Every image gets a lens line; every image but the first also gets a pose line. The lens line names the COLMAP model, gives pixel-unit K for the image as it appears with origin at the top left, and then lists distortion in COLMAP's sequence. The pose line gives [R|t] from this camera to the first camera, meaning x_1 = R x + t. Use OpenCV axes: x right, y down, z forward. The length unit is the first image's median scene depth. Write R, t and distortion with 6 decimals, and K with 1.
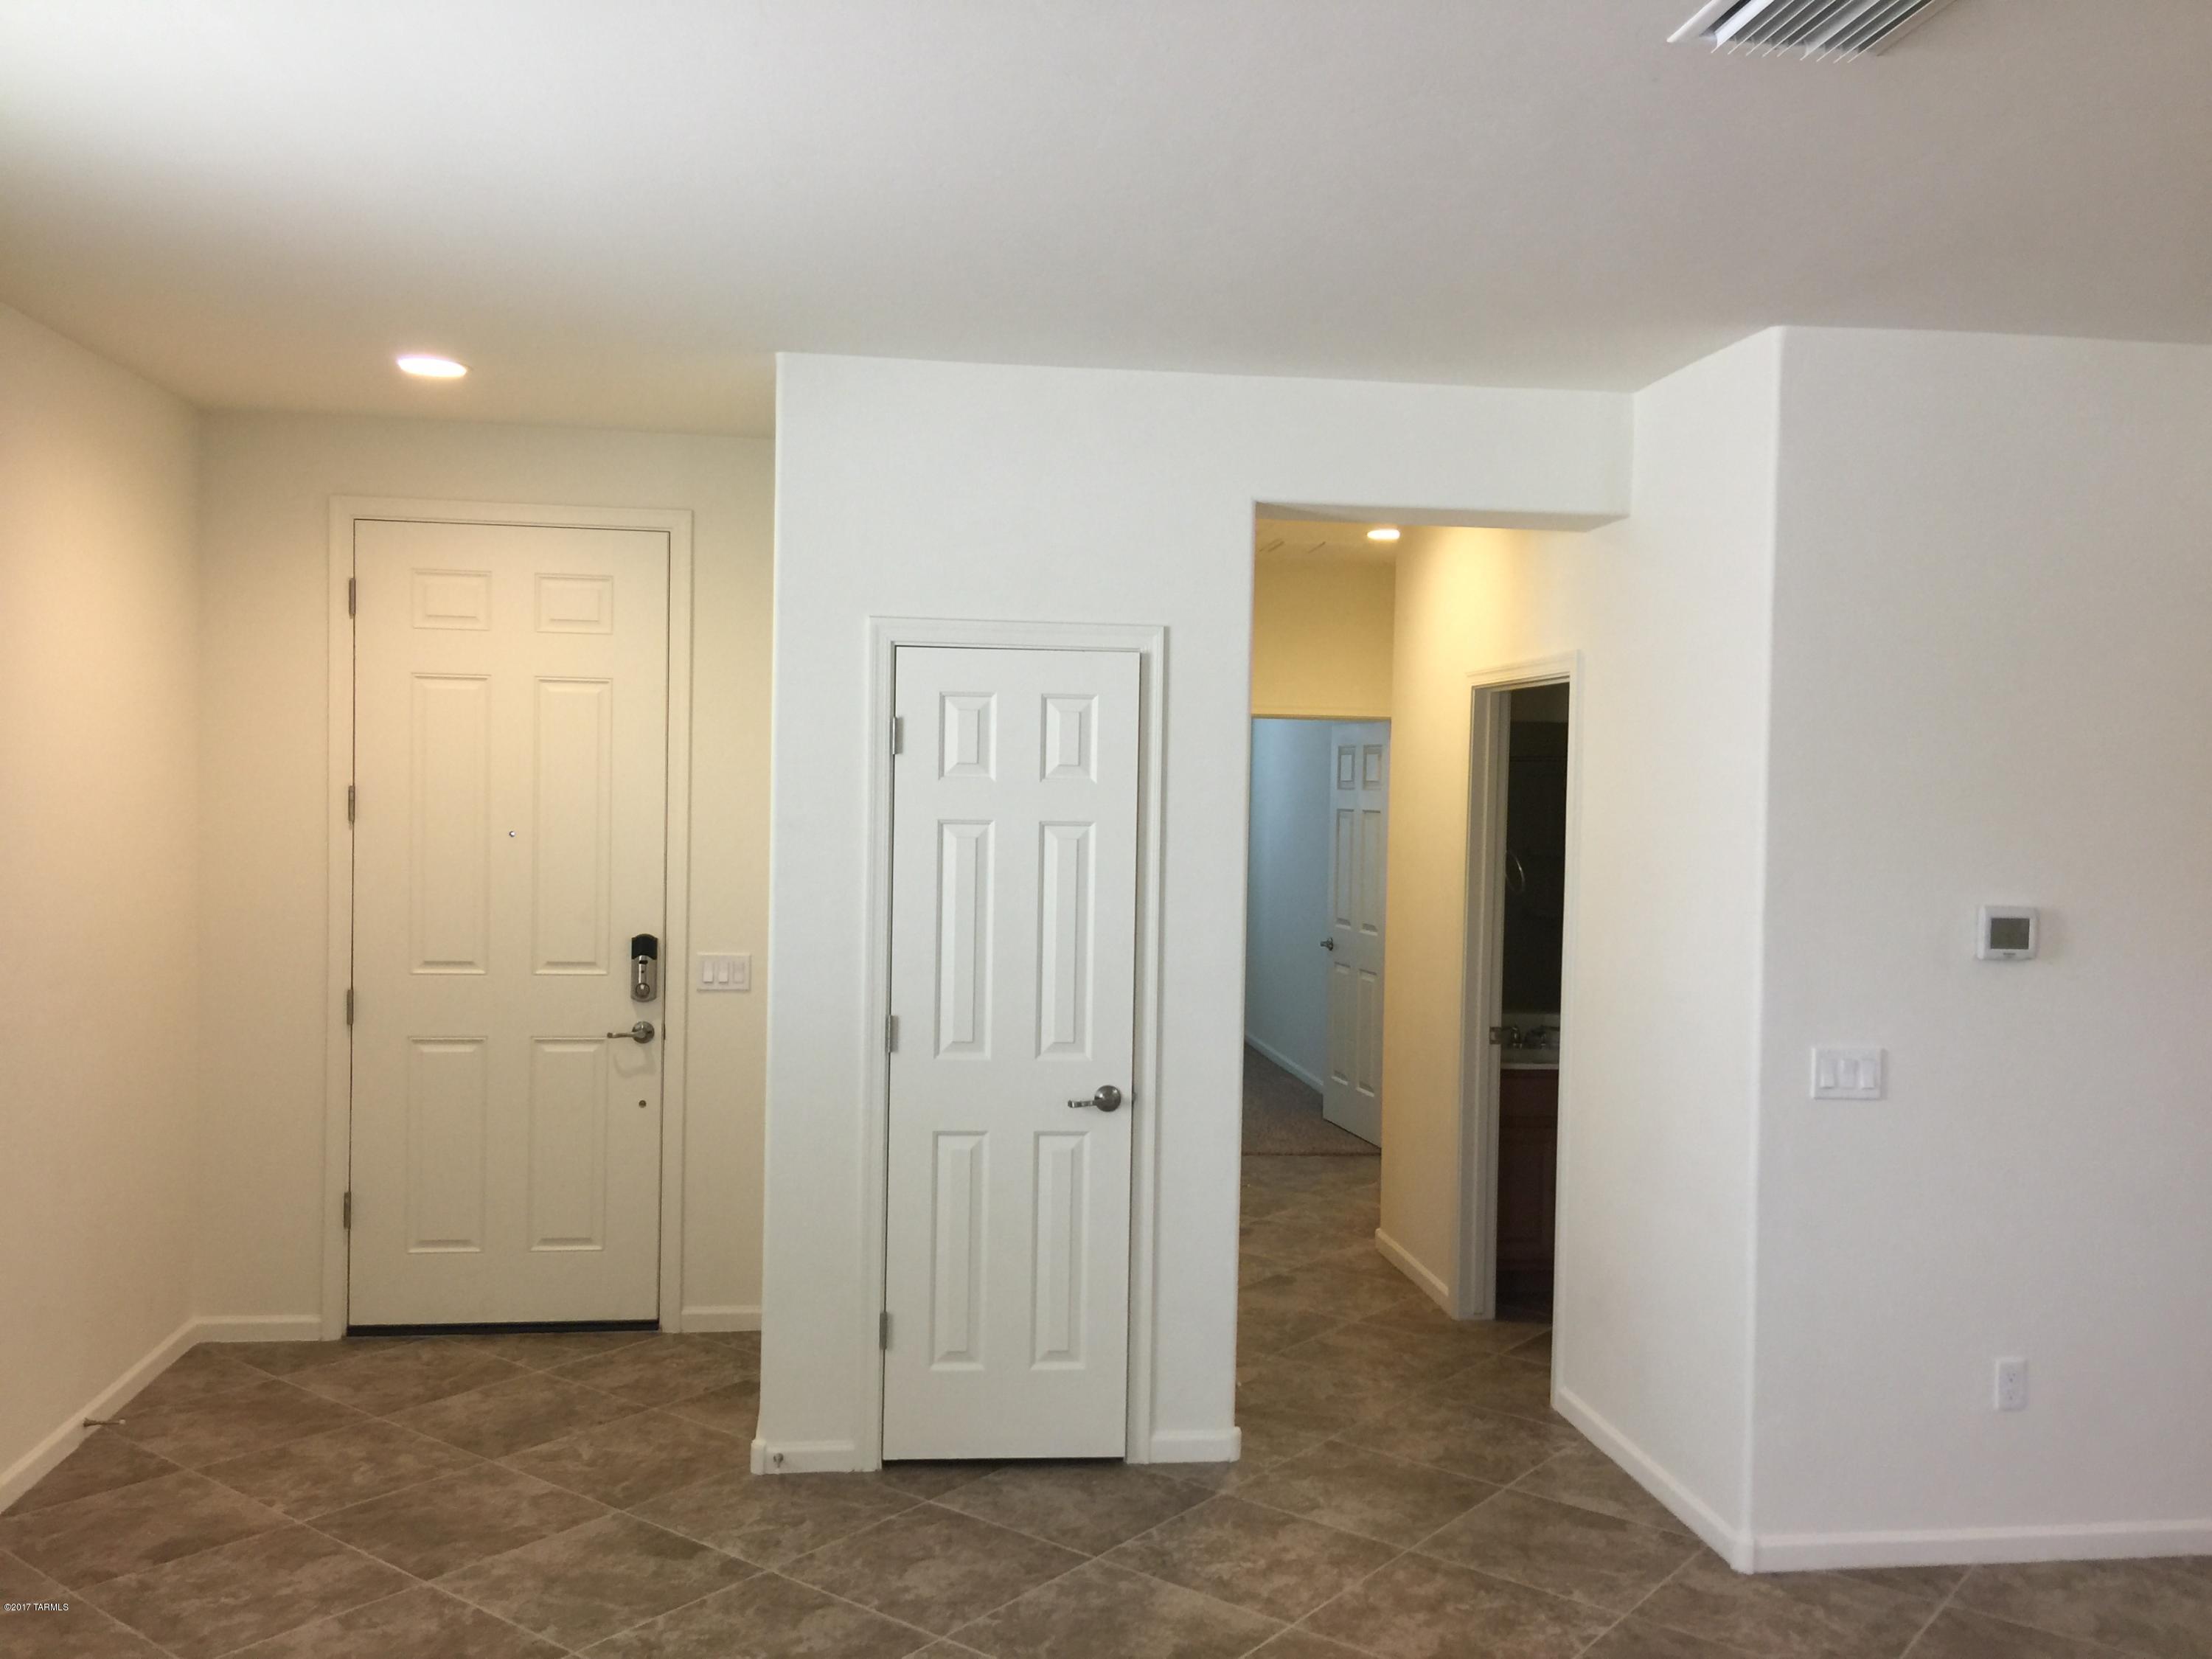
lens RADIAL K [[1892.7, 0, 1106.8], [0, 1892.7, 836.9], [0, 0, 1]] dist [0.034718, -0.032576]
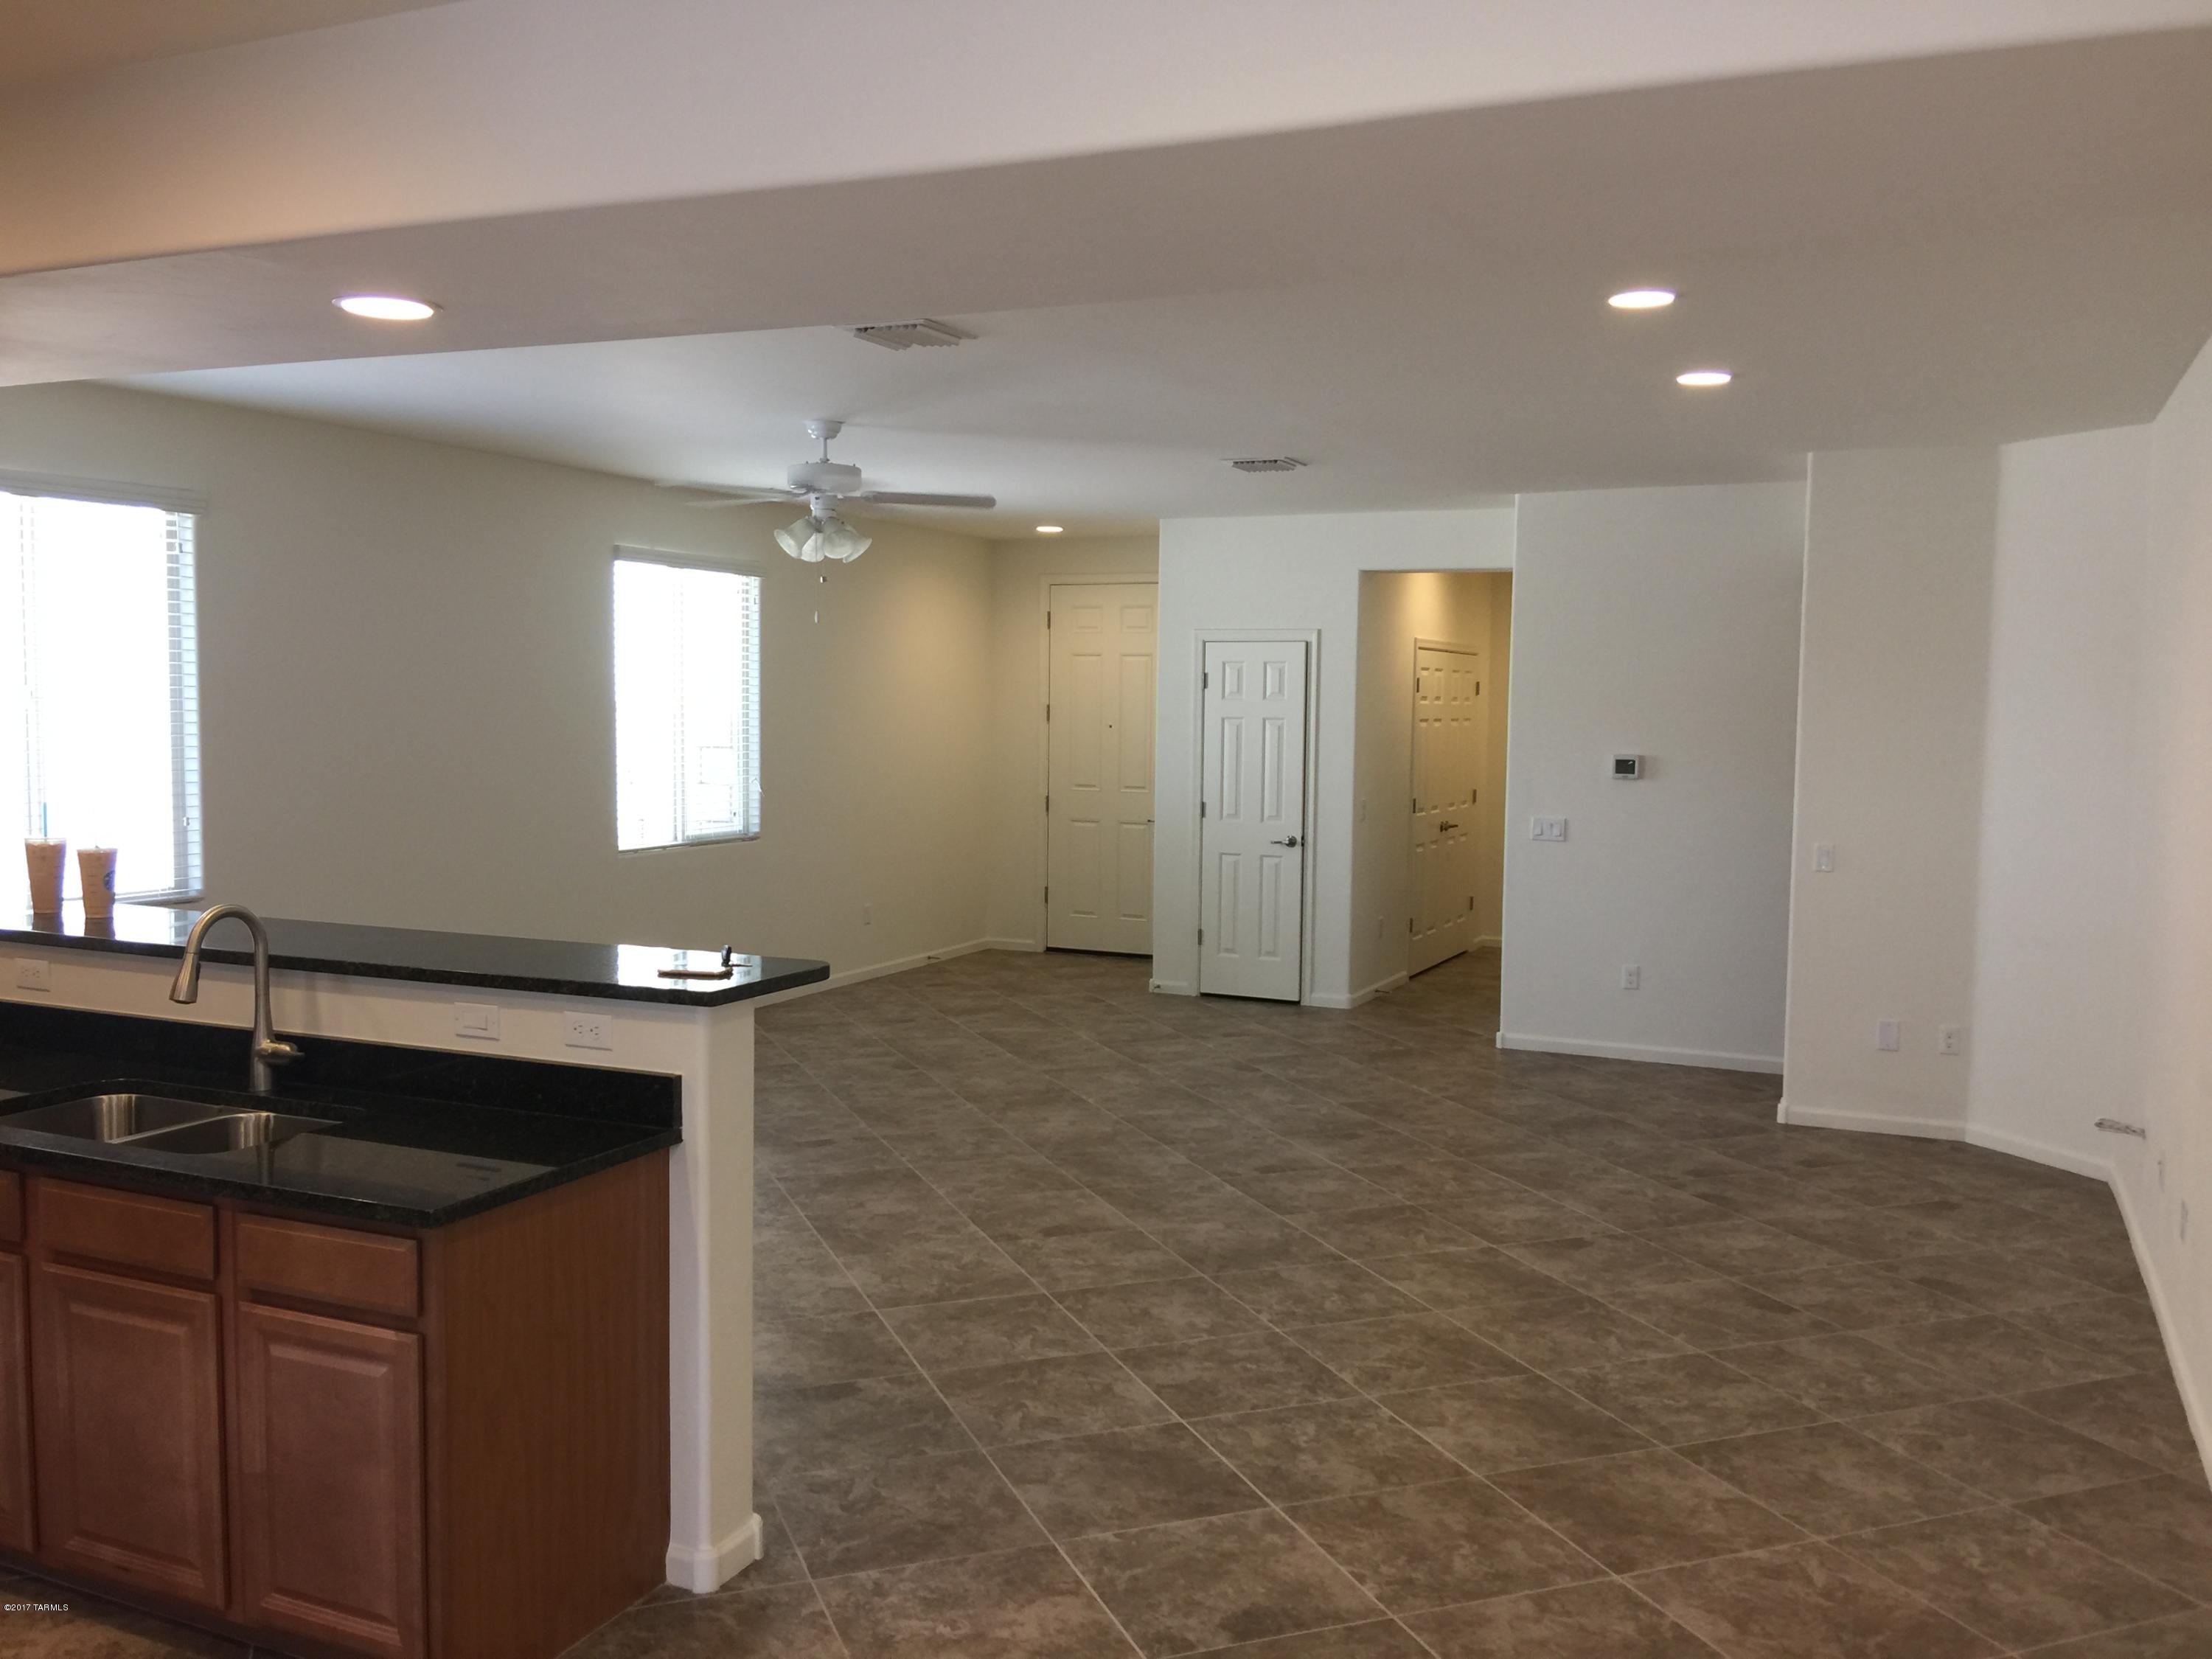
lens RADIAL K [[1892.7, 0, 1106.1], [0, 1892.7, 832.7], [0, 0, 1]] dist [0.034718, -0.032576]
pose [[0.850553, 0.028279, -0.525129, 1.002511], [-0.008899, 0.999184, 0.039394, 0.042046], [0.525814, -0.028833, 0.850111, -1.033758]]
